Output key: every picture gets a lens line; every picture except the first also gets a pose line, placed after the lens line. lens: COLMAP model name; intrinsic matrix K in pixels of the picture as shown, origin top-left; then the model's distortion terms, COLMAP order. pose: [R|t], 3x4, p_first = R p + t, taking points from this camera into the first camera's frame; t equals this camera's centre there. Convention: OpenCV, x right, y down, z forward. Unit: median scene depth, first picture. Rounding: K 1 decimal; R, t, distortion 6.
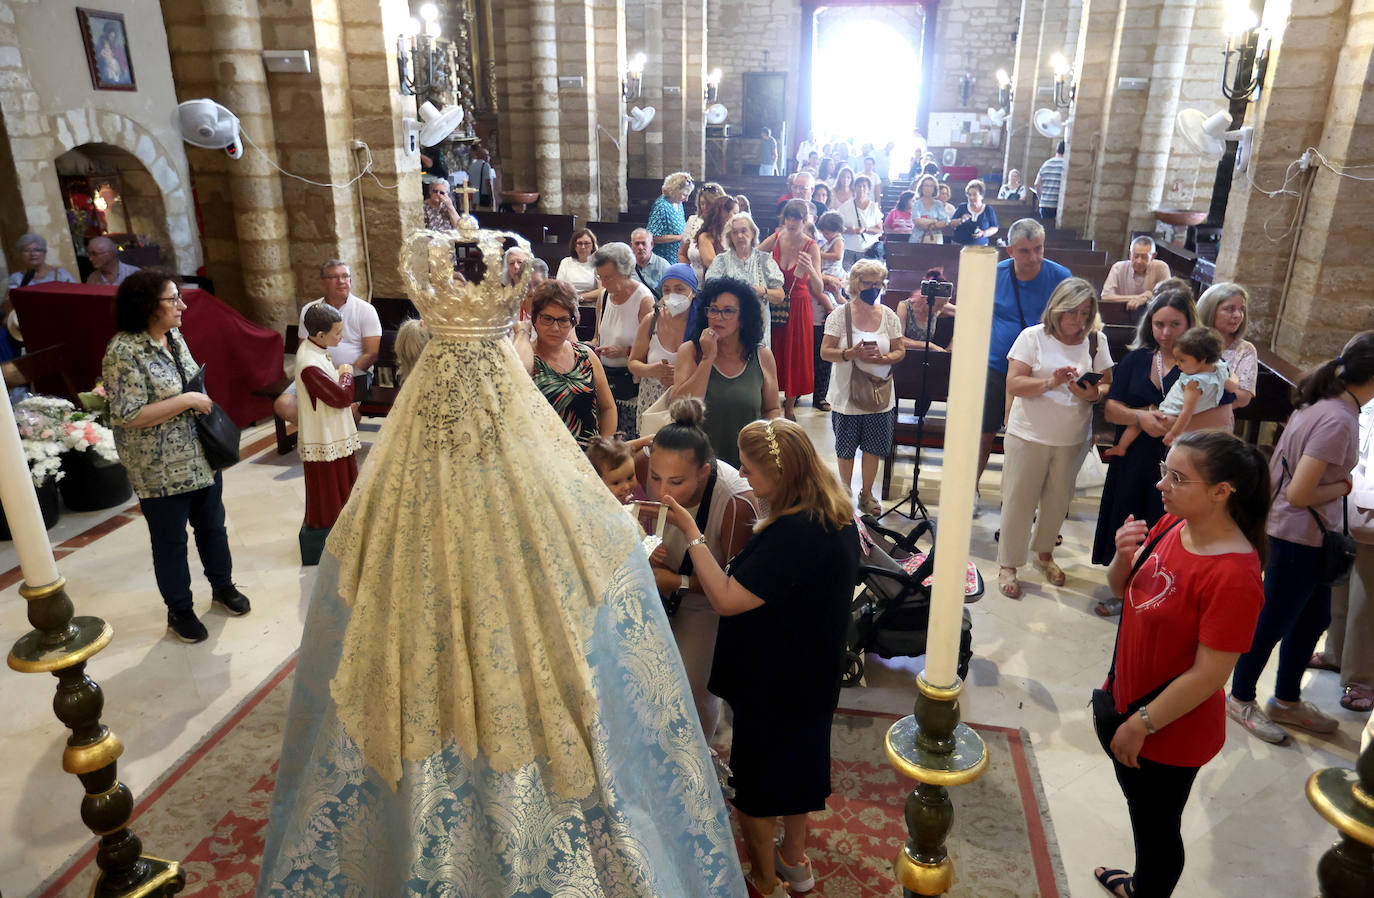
lens RADIAL K [[926.3, 0, 700.1], [0, 926.3, 441.5], [0, 0, 1]] dist [0.005648, 0.000167]
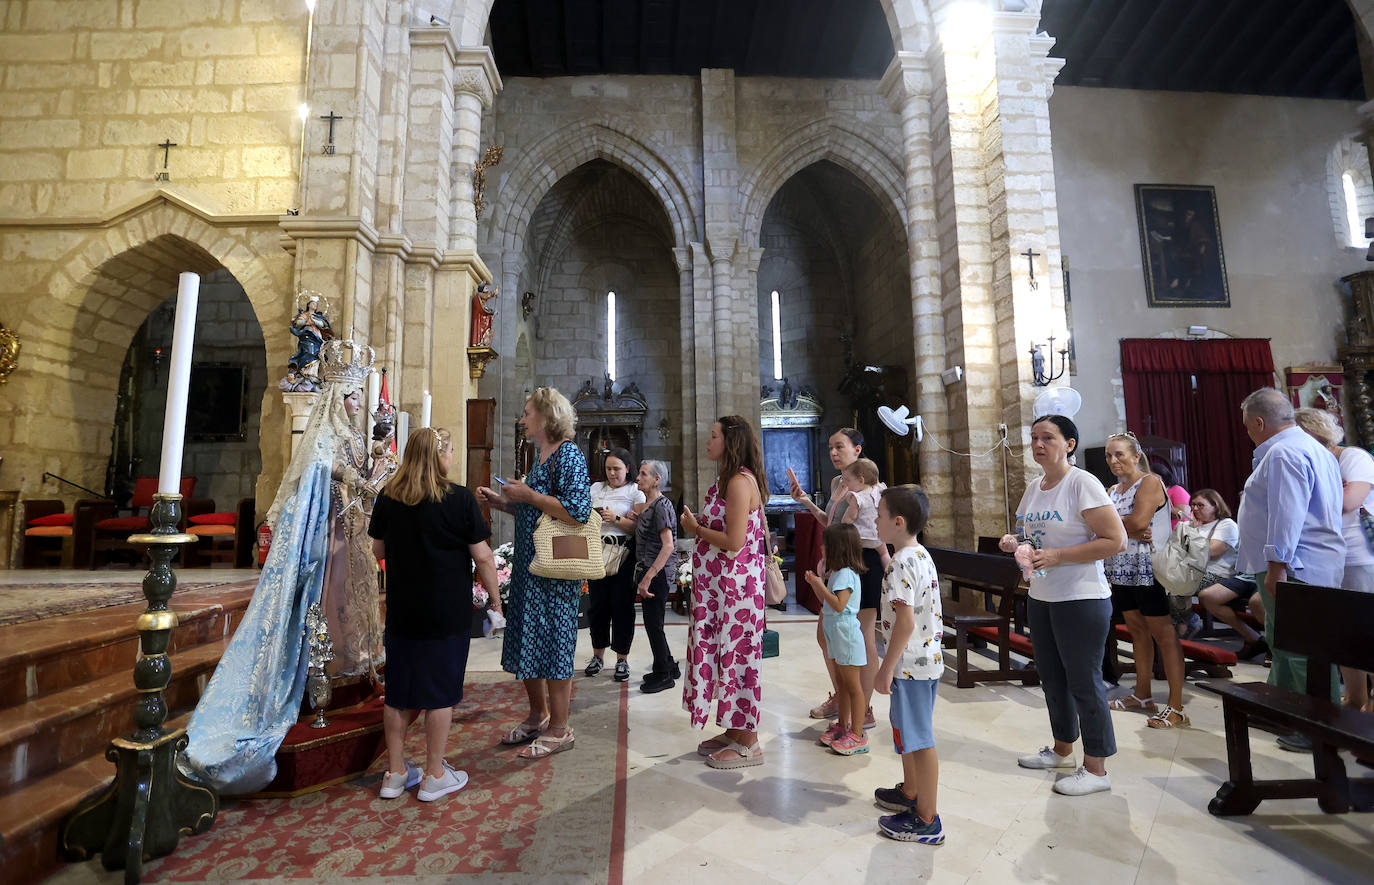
lens RADIAL K [[667.9, 0, 668.0], [0, 667.9, 429.4], [0, 0, 1]] dist [-0.039852, 0.011574]
pose [[0.238155, -0.122114, -0.963520, 0.431095], [-0.317835, 0.927639, -0.196127, 0.020149], [0.917749, 0.352949, 0.182110, 0.396027]]
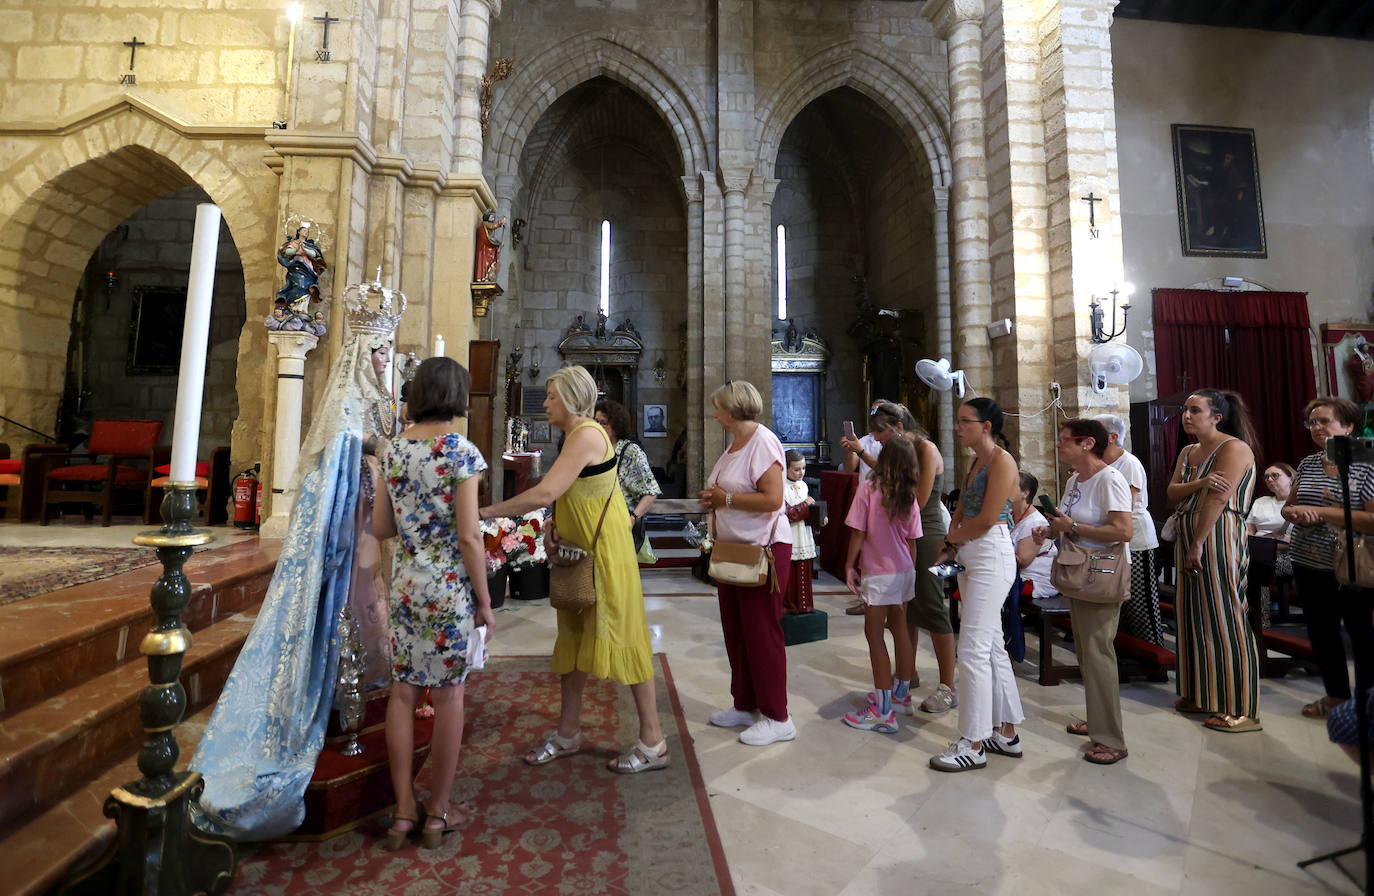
lens RADIAL K [[704.0, 0, 665.6], [0, 704.0, 375.9], [0, 0, 1]] dist [-0.041949, 0.012991]
pose [[0.267638, -0.100978, -0.958214, 0.376792], [-0.335226, 0.922604, -0.190857, 0.014494], [0.903324, 0.372298, 0.213073, 0.341370]]
